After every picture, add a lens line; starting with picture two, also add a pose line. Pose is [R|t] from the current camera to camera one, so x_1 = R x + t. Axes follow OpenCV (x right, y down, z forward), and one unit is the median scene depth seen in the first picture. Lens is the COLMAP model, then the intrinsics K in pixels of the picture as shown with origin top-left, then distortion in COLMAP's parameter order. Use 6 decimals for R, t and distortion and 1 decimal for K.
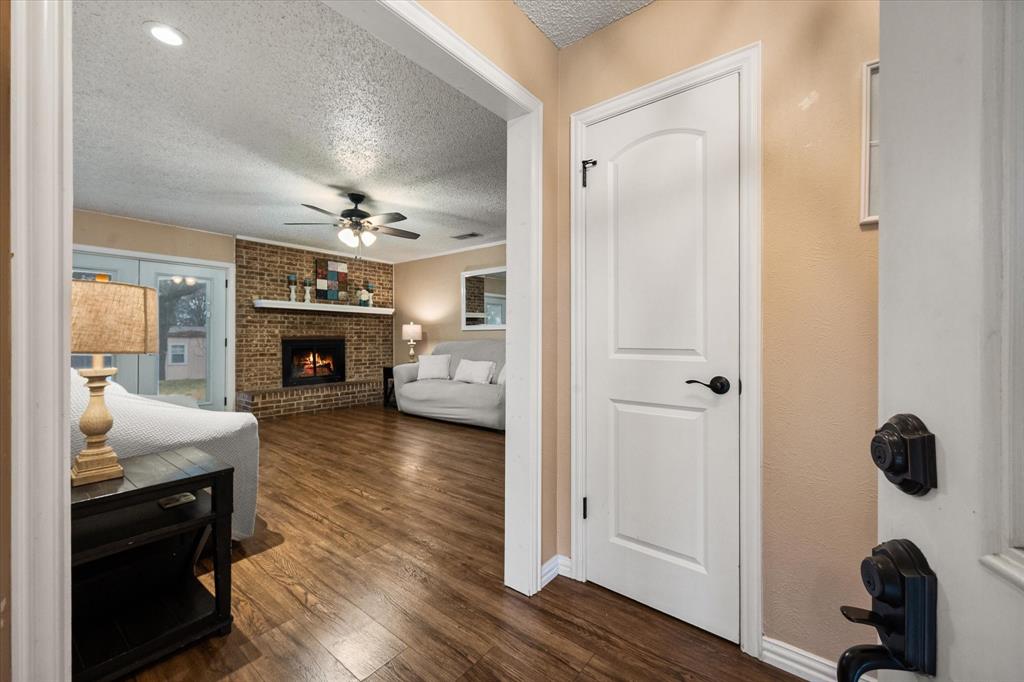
lens RADIAL K [[407.4, 0, 514.7], [0, 407.4, 335.1], [0, 0, 1]] dist [0.000504, -0.001132]
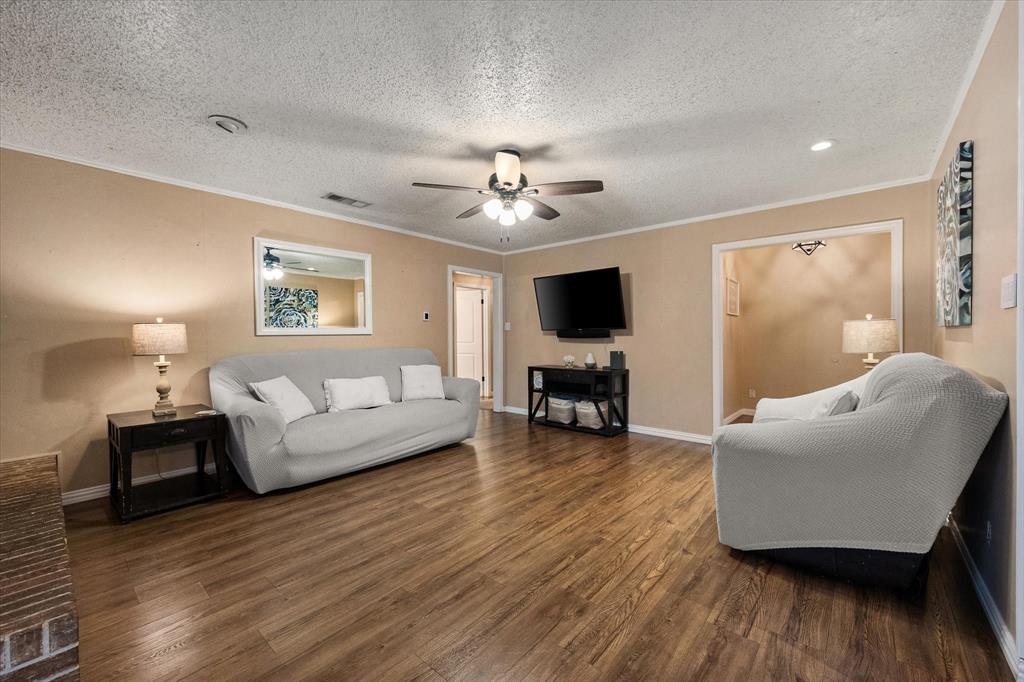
lens RADIAL K [[407.4, 0, 515.4], [0, 407.4, 338.9], [0, 0, 1]] dist [0.000504, -0.001132]
pose [[0.048015, -0.010542, 0.998791, -0.782134], [0.002402, 0.999943, 0.010439, -0.012529], [-0.998844, 0.001898, 0.048037, 0.664475]]
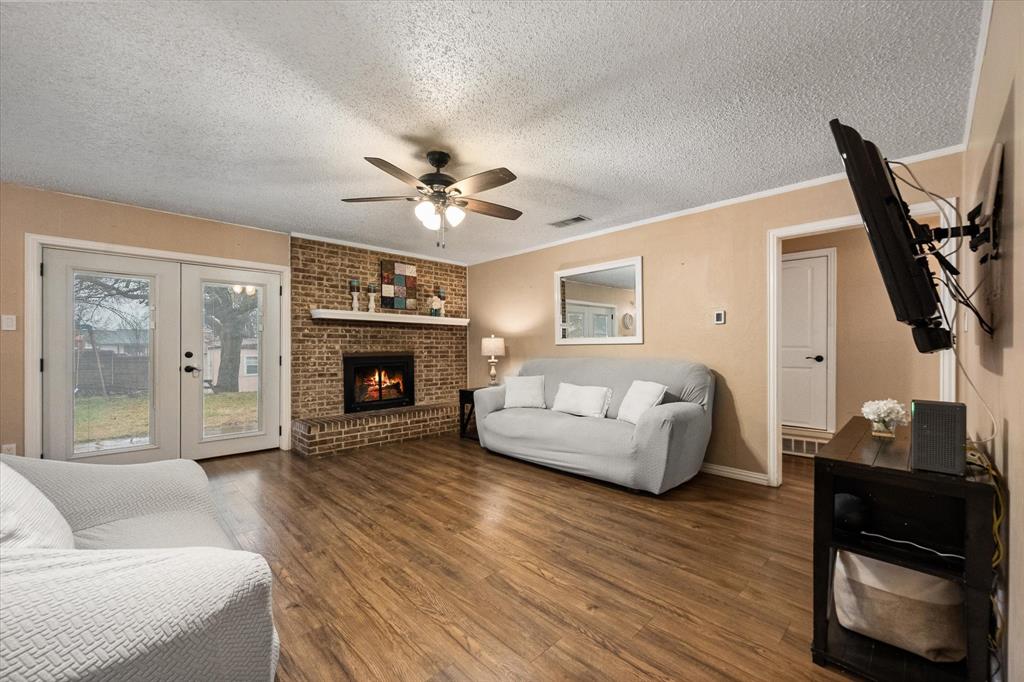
lens RADIAL K [[407.4, 0, 513.6], [0, 407.4, 346.6], [0, 0, 1]] dist [0.000504, -0.001132]
pose [[0.991125, -0.003328, -0.132888, -0.117308], [0.003715, 0.999990, 0.002662, -0.010977], [0.132878, -0.003132, 0.991127, 0.224708]]
